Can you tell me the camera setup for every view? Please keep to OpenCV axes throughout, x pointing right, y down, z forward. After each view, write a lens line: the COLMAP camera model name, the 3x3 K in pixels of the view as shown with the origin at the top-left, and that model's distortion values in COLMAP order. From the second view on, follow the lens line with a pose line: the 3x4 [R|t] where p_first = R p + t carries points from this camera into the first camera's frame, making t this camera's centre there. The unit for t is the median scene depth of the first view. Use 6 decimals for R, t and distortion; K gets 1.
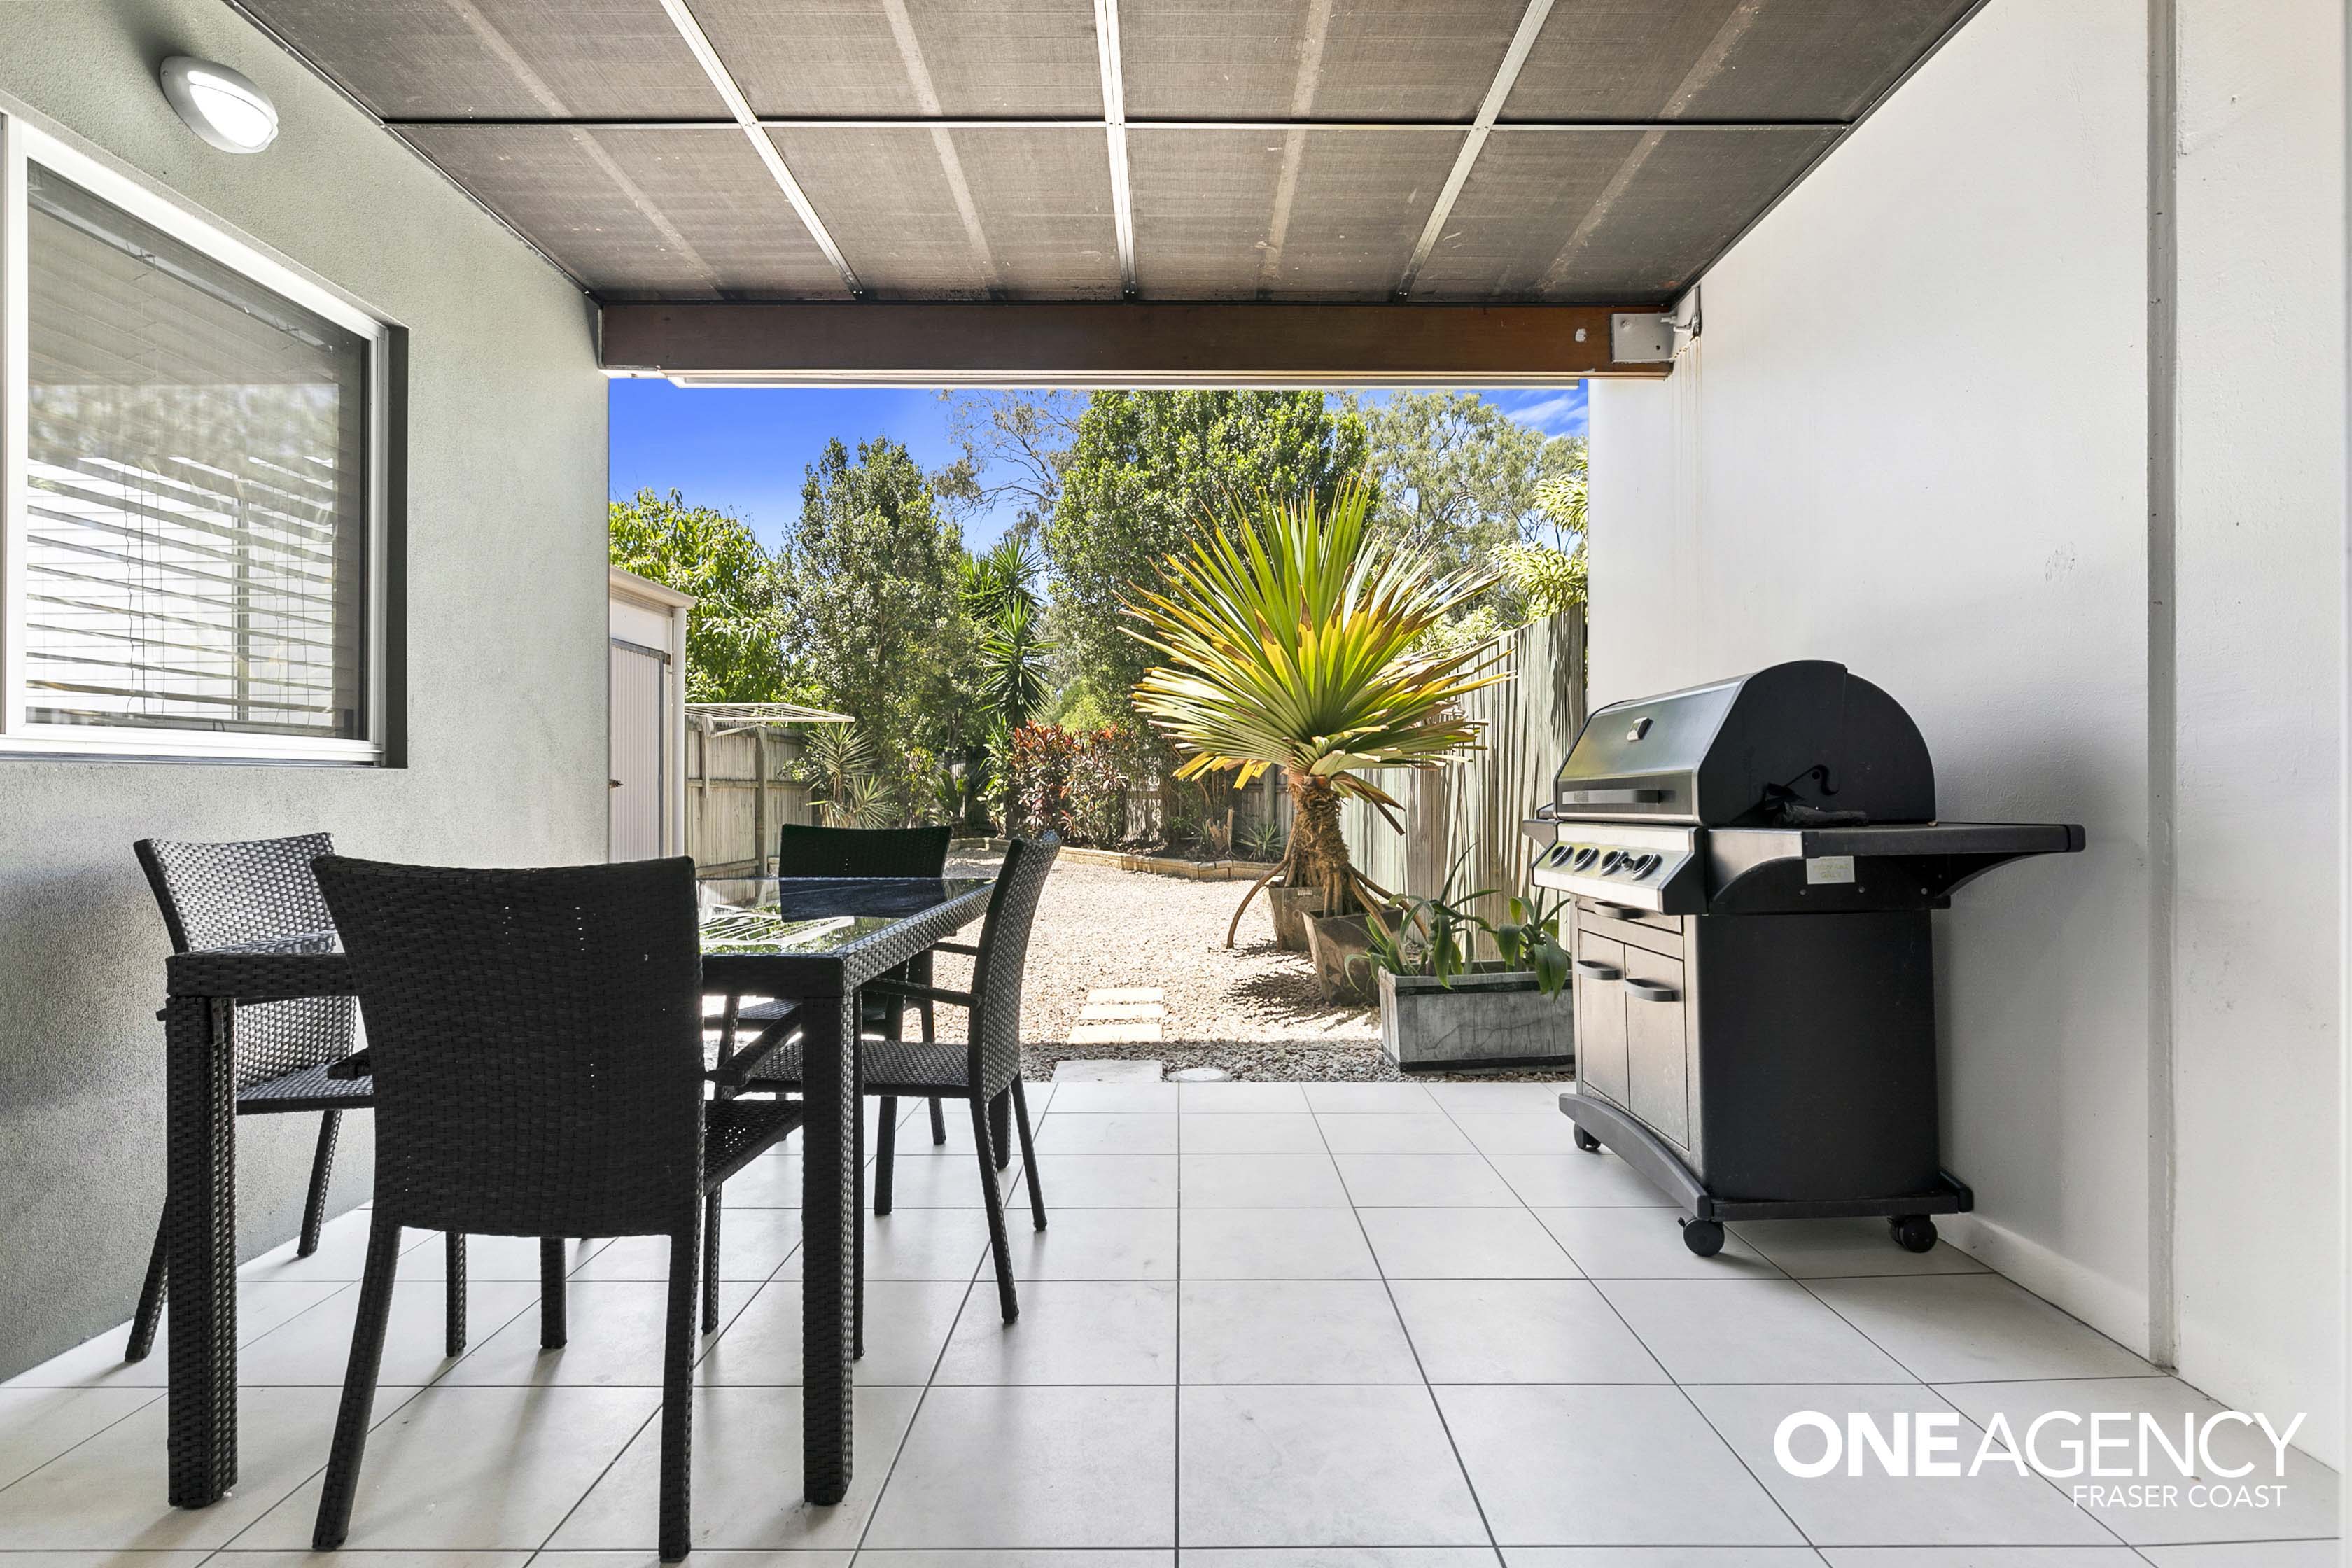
lens RADIAL K [[1156.2, 0, 1179.5], [0, 1156.2, 776.3], [0, 0, 1]] dist [0.003471, 0.000218]
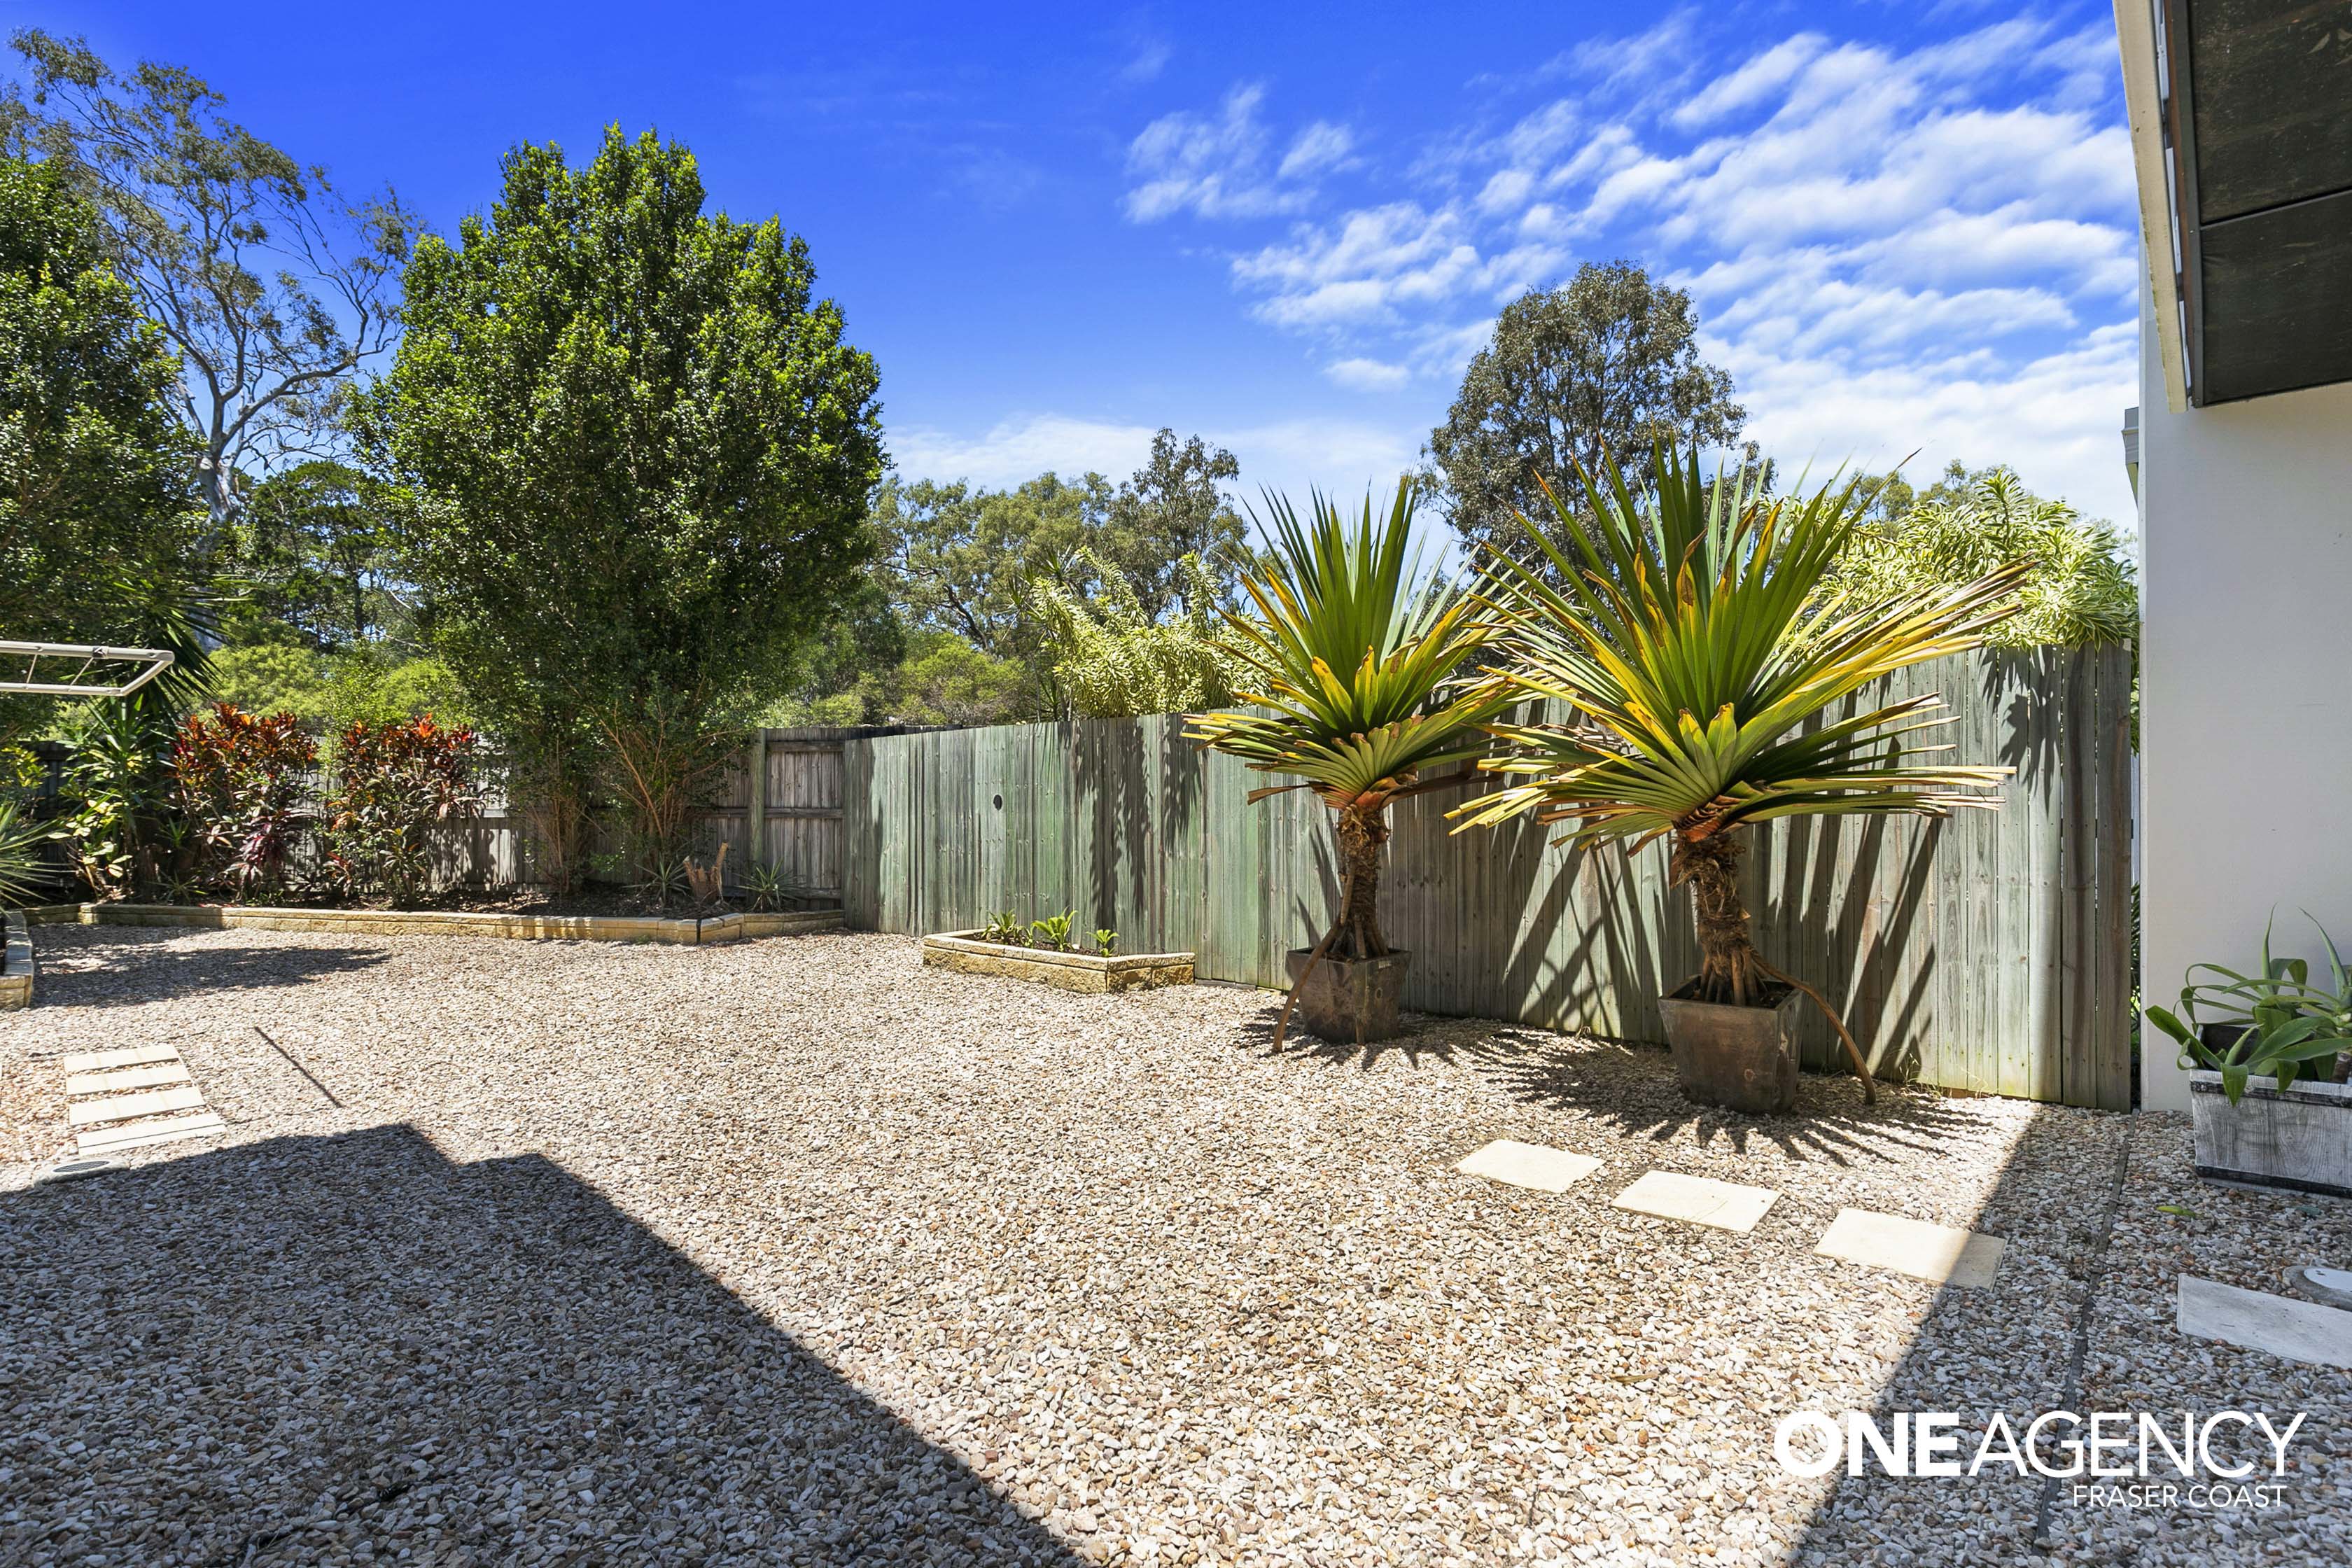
lens RADIAL K [[1110.3, 0, 1176.0], [0, 1110.3, 784.0], [0, 0, 1]] dist [0.000644, -0.000198]
pose [[0.683678, 0.000293, 0.729784, -0.274928], [-0.000923, 0.999999, 0.000464, -0.009507], [-0.729783, -0.000991, 0.683678, 0.310812]]
